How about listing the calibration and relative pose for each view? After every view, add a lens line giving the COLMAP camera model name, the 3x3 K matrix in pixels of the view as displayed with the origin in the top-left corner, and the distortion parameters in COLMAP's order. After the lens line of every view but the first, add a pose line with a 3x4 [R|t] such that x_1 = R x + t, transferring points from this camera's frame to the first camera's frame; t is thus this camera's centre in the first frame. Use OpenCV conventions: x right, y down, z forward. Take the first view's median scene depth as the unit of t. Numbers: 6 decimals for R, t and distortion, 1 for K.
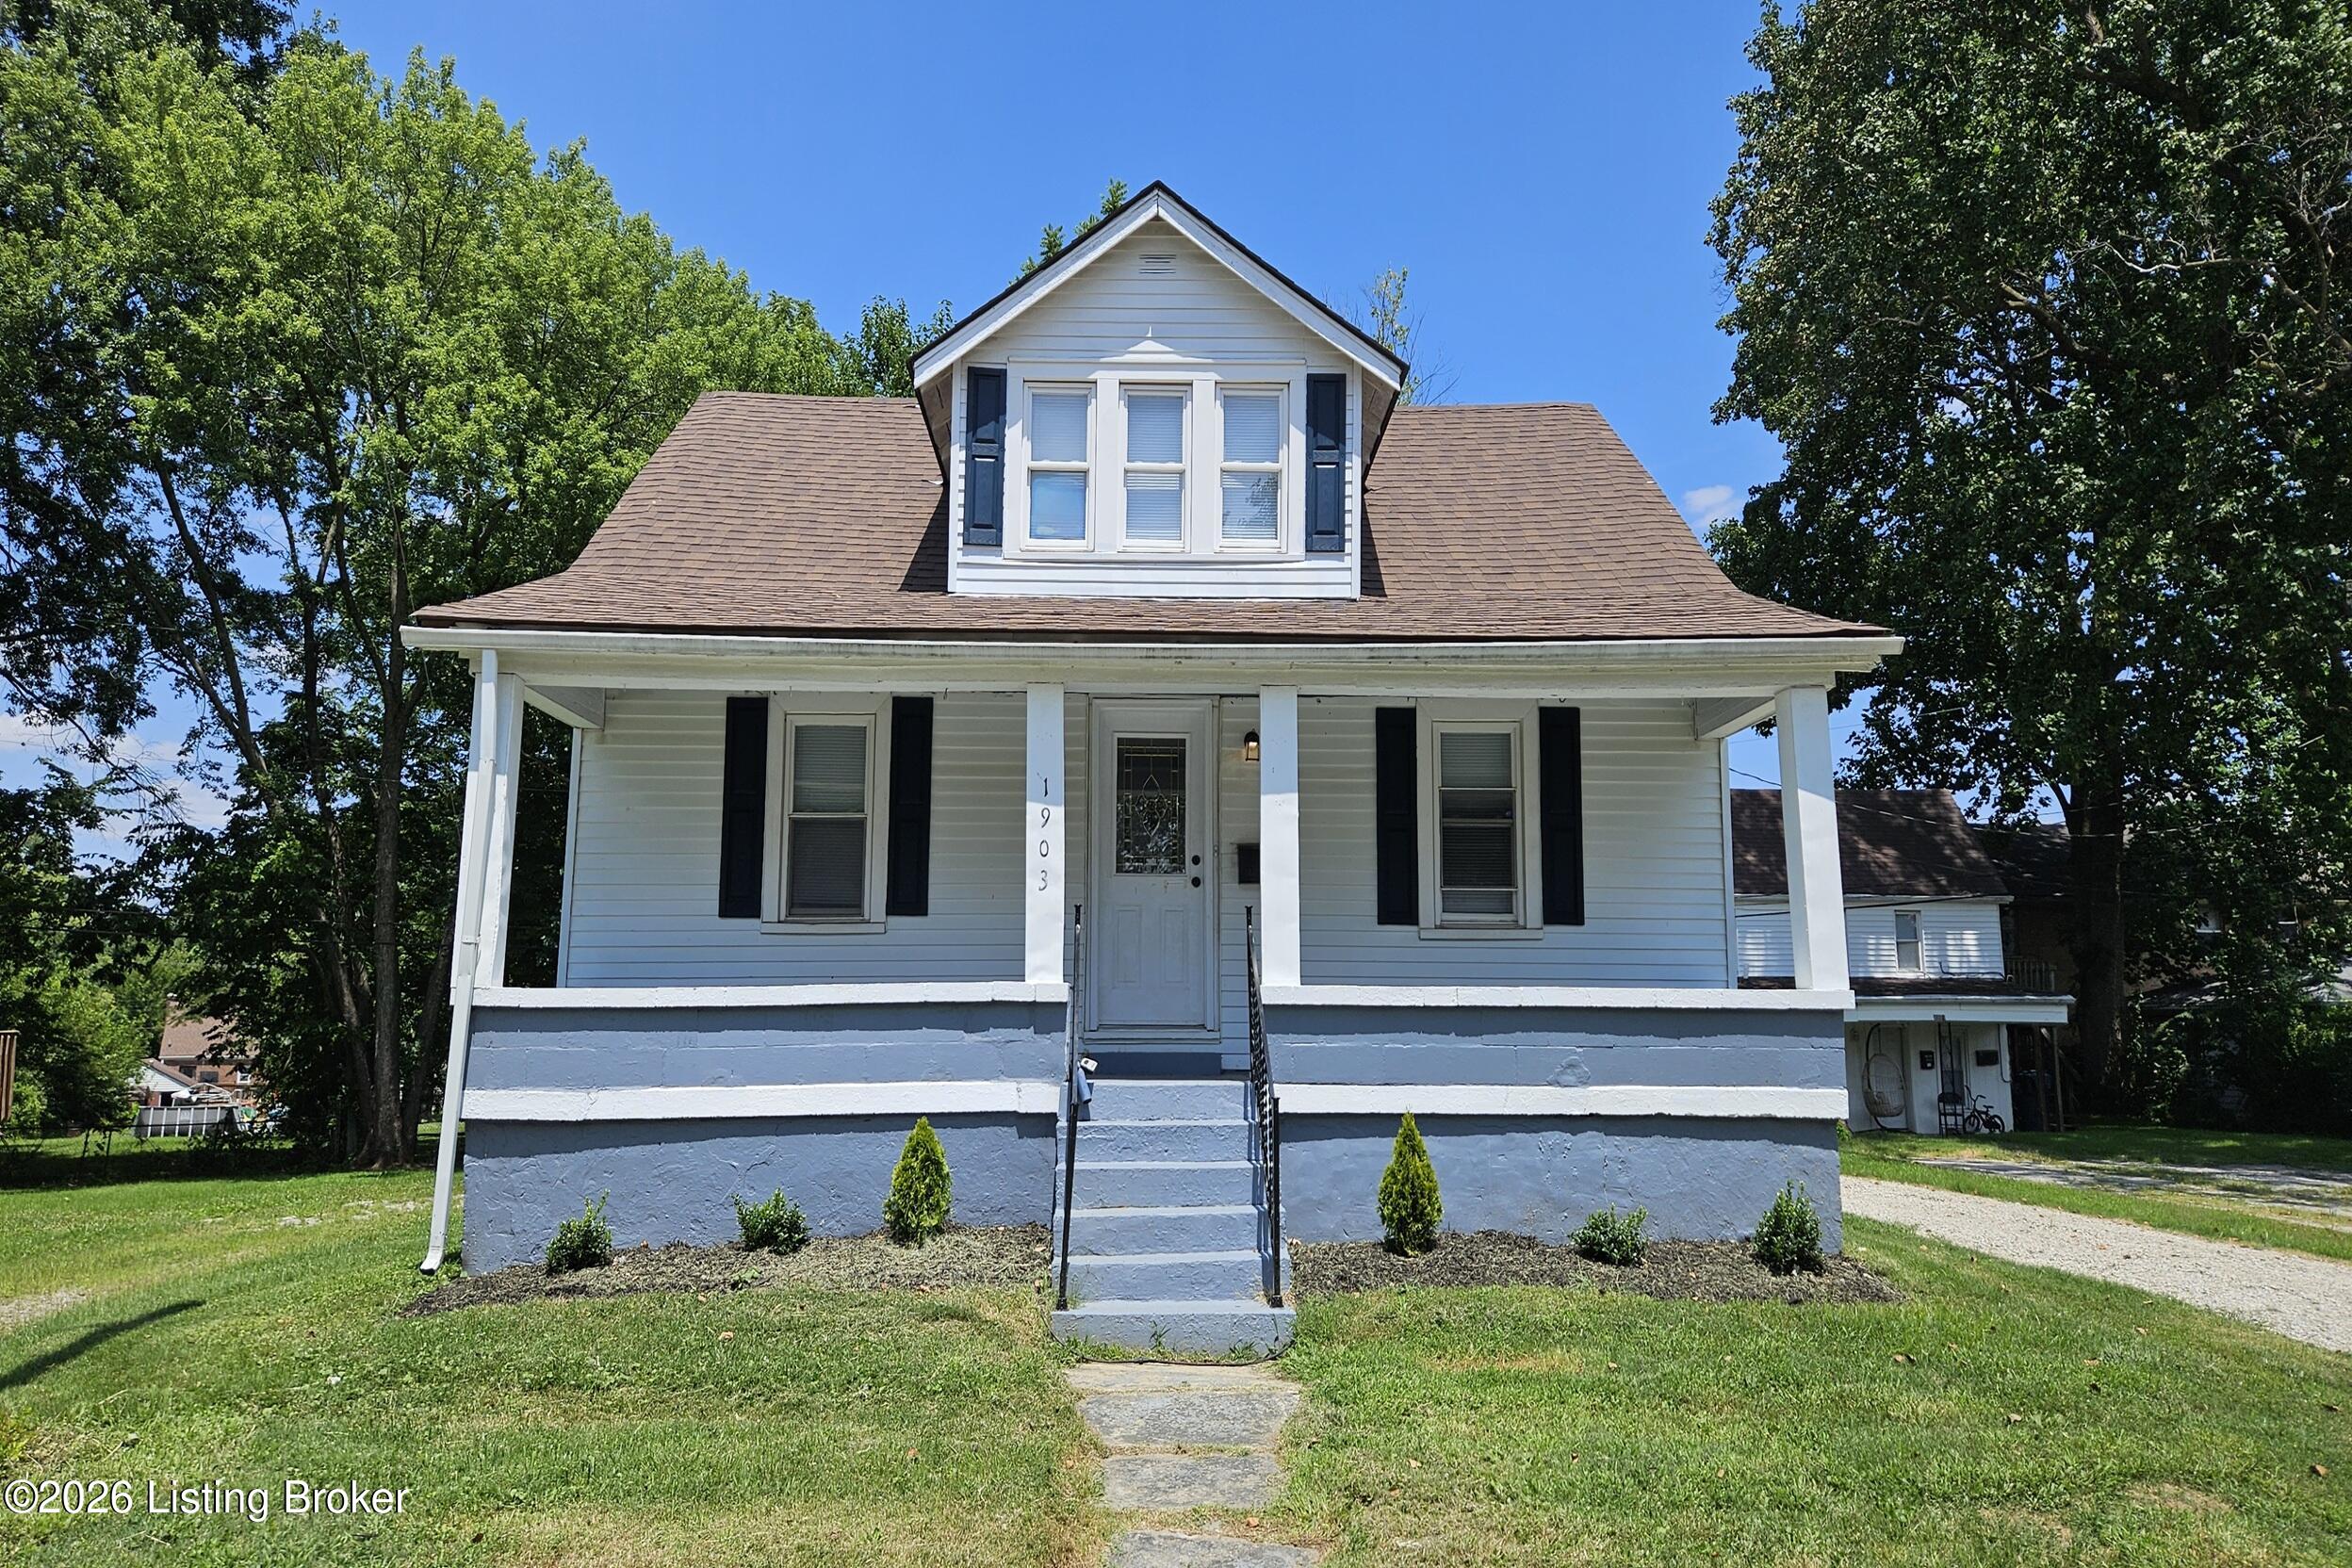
lens RADIAL K [[1566.2, 0, 1178.4], [0, 1566.2, 789.2], [0, 0, 1]] dist [0.078565, -0.055811]
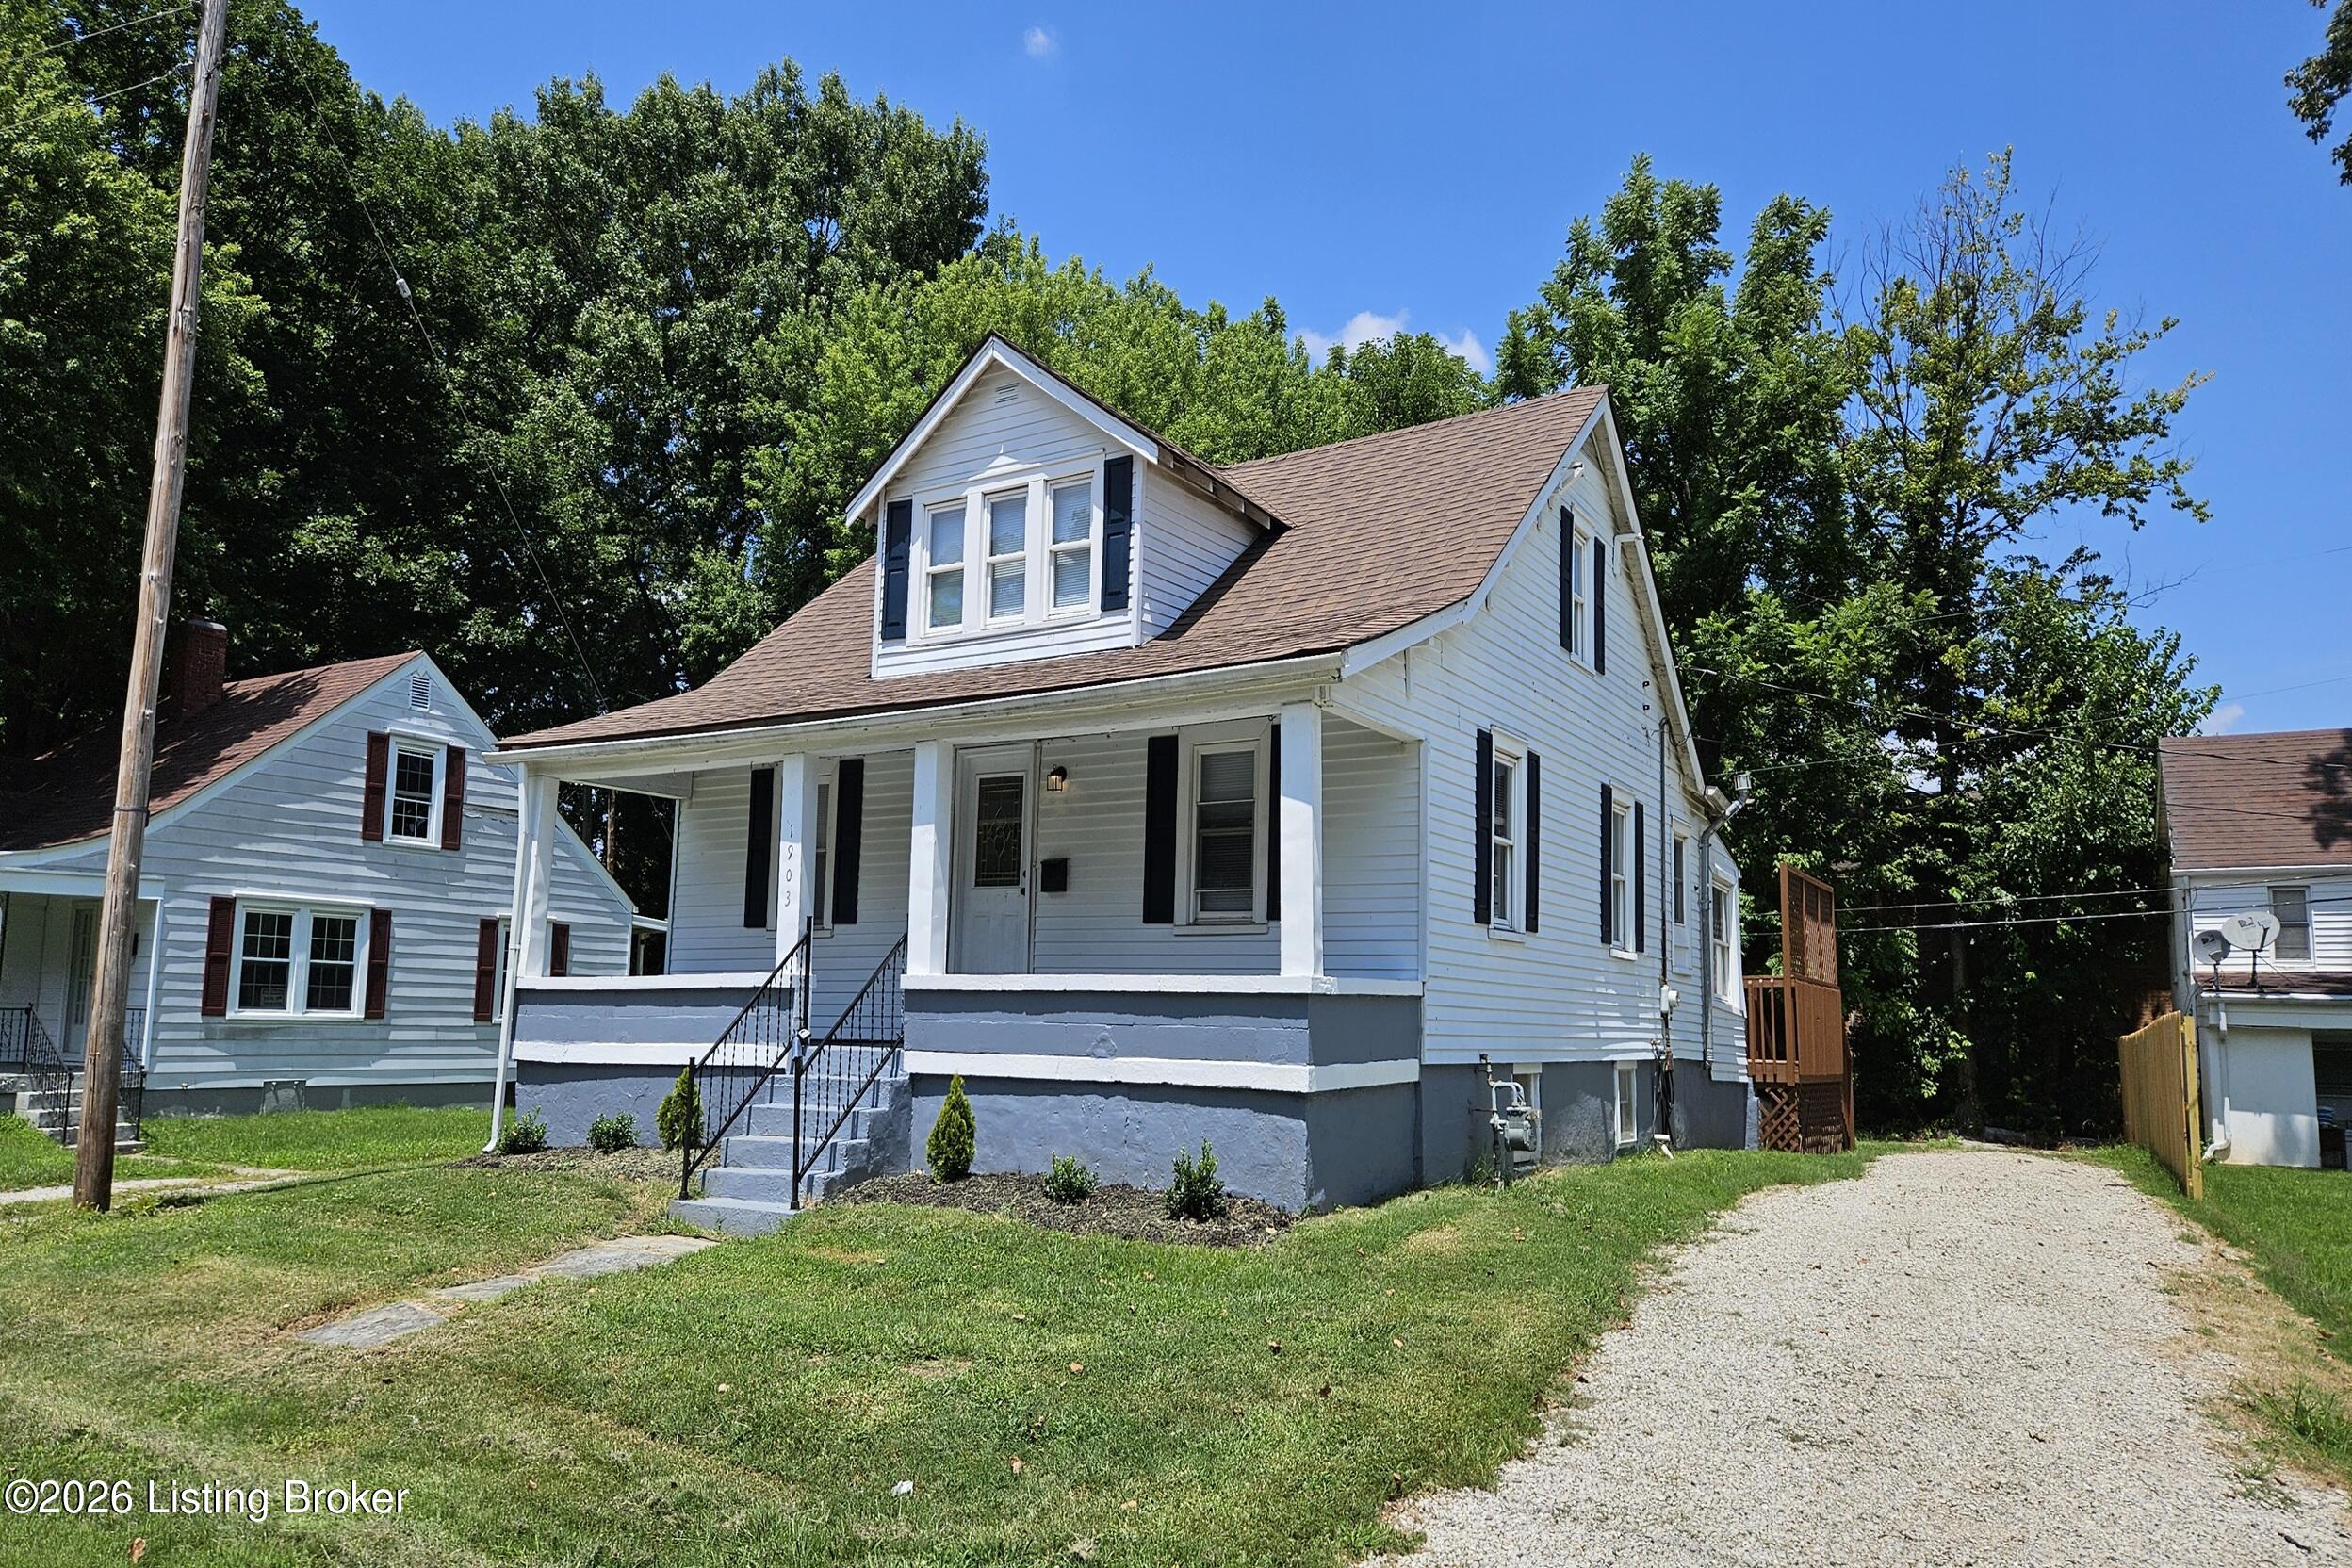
lens RADIAL K [[1566.2, 0, 1169.8], [0, 1566.2, 784.6], [0, 0, 1]] dist [0.078565, -0.055811]
pose [[0.836033, -0.067306, -0.544535, 0.783140], [0.066873, 0.997548, -0.020627, 0.007993], [0.544588, -0.019170, 0.838485, 0.027608]]
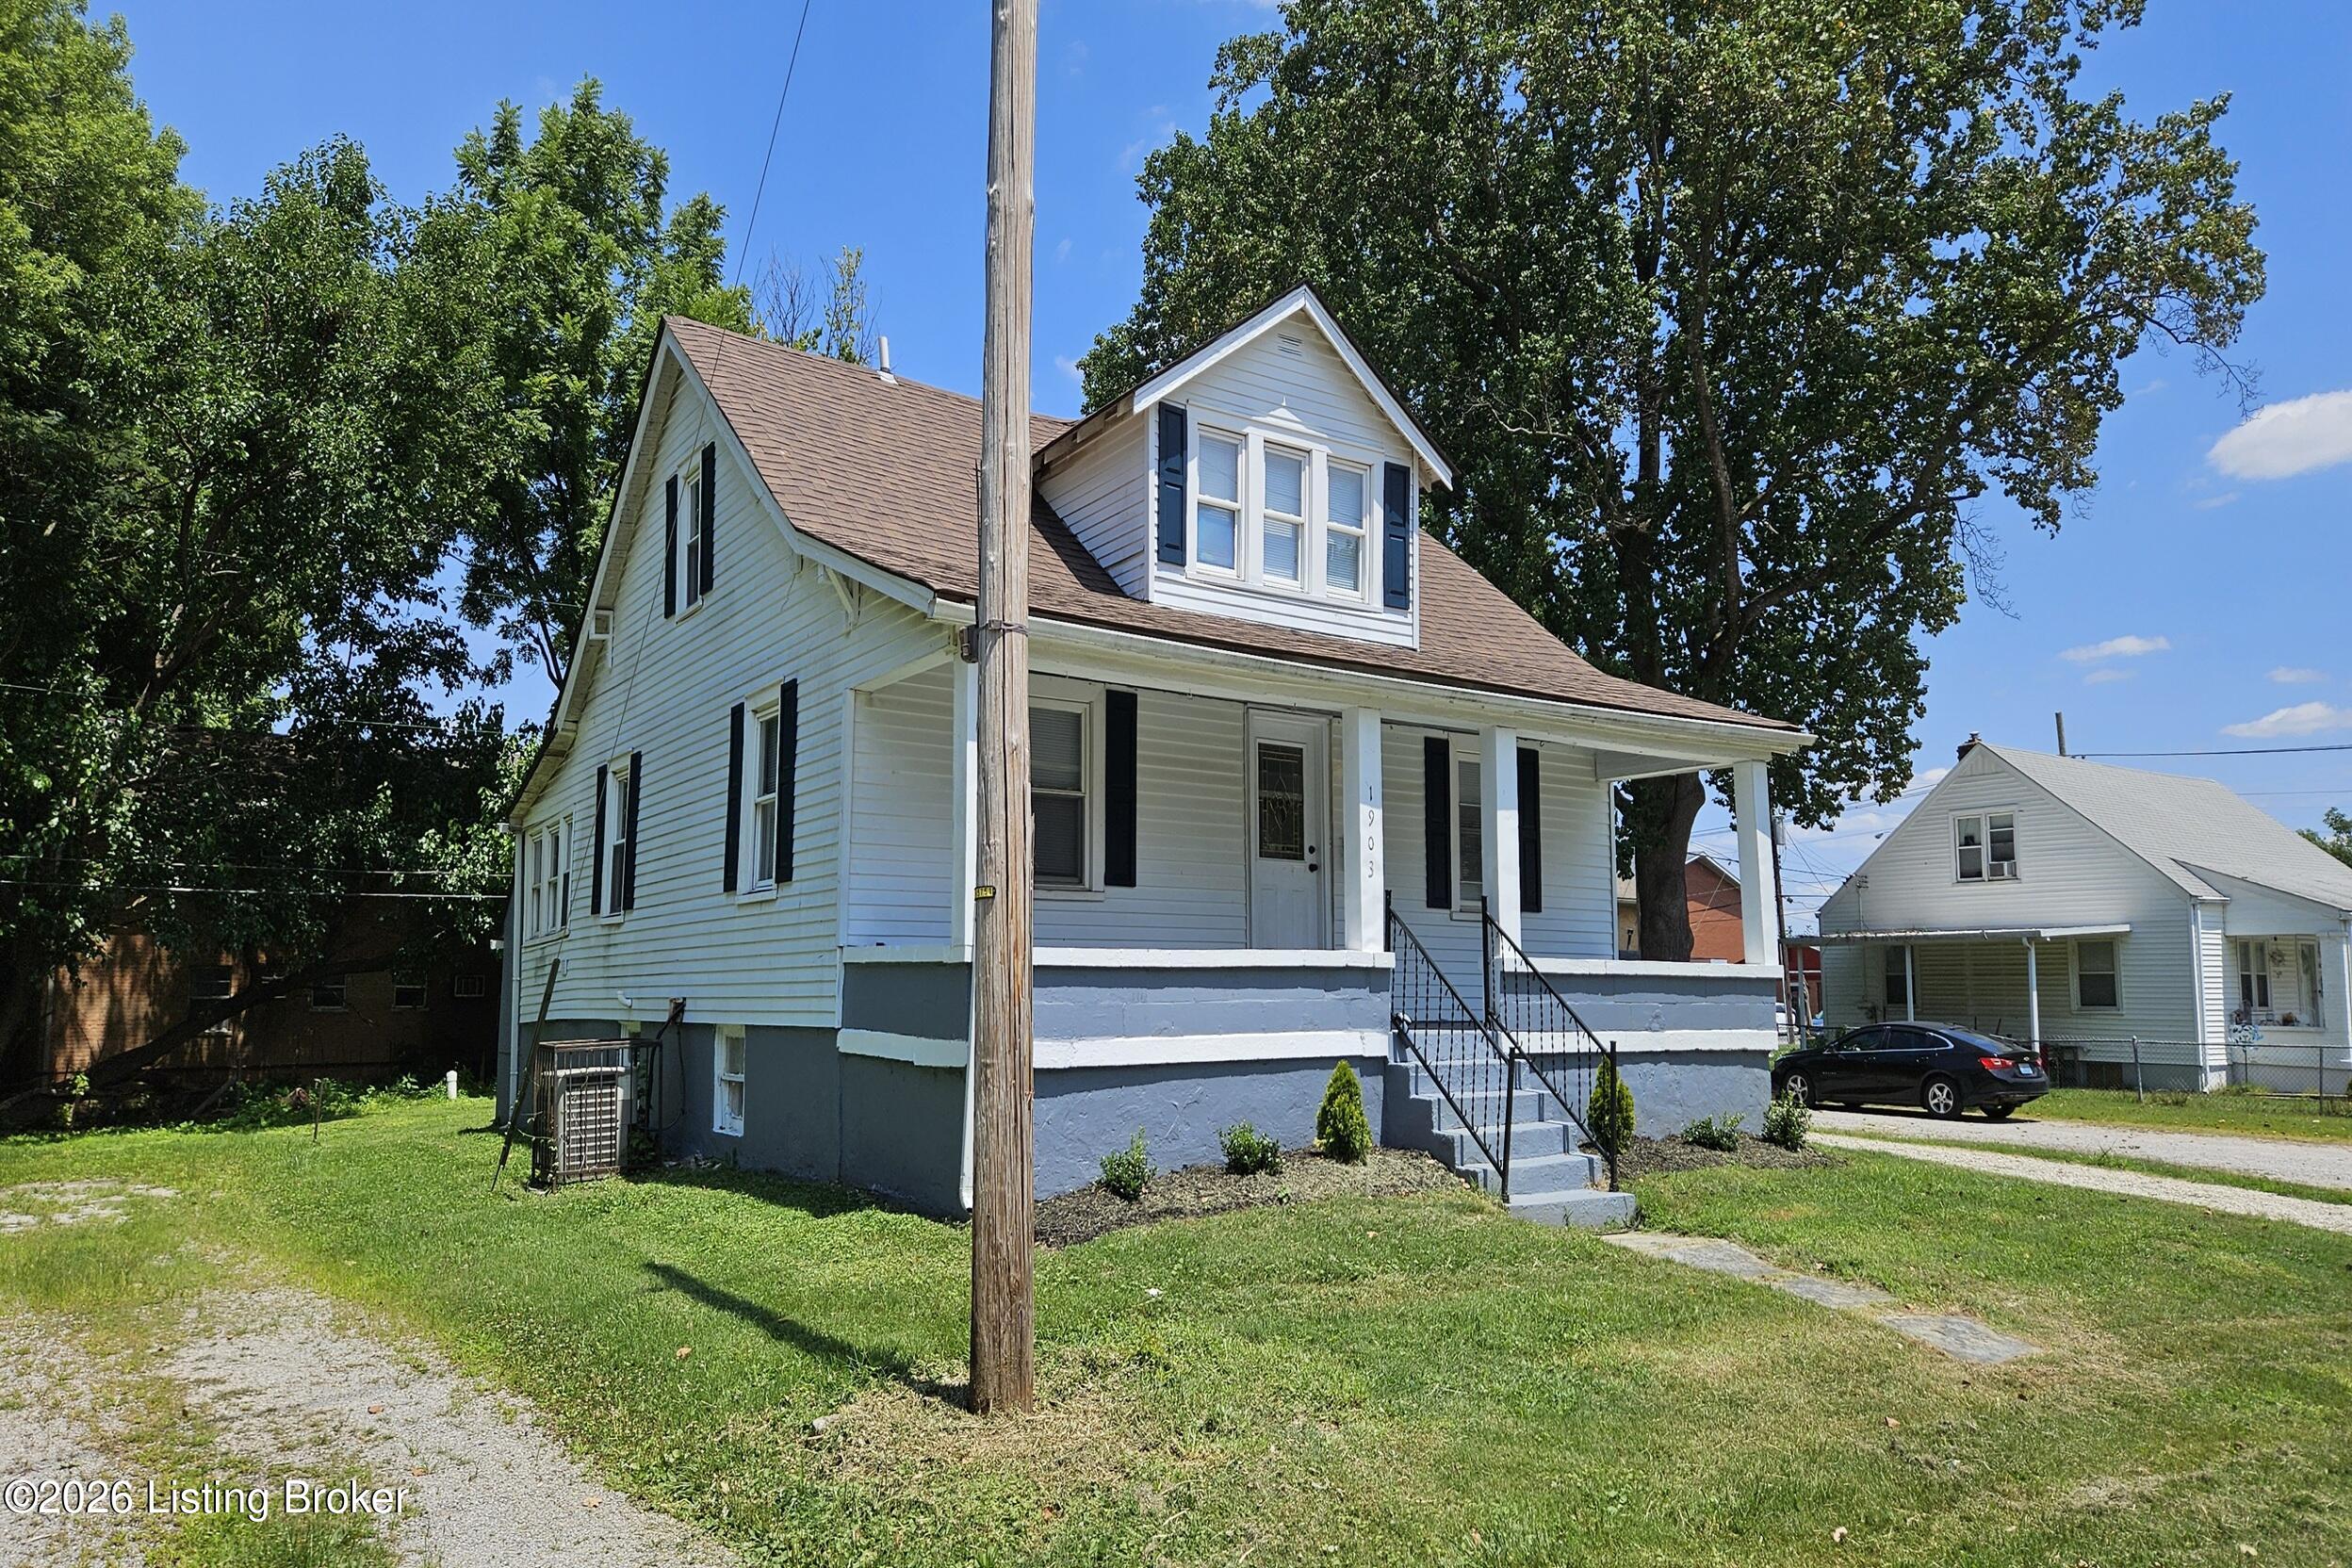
lens RADIAL K [[1566.2, 0, 1159.6], [0, 1566.2, 780.5], [0, 0, 1]] dist [0.078565, -0.055811]
pose [[0.842298, 0.073069, 0.534037, -0.739117], [-0.085363, 0.996349, -0.001688, 0.003927], [-0.532210, -0.044165, 0.845460, 0.037977]]
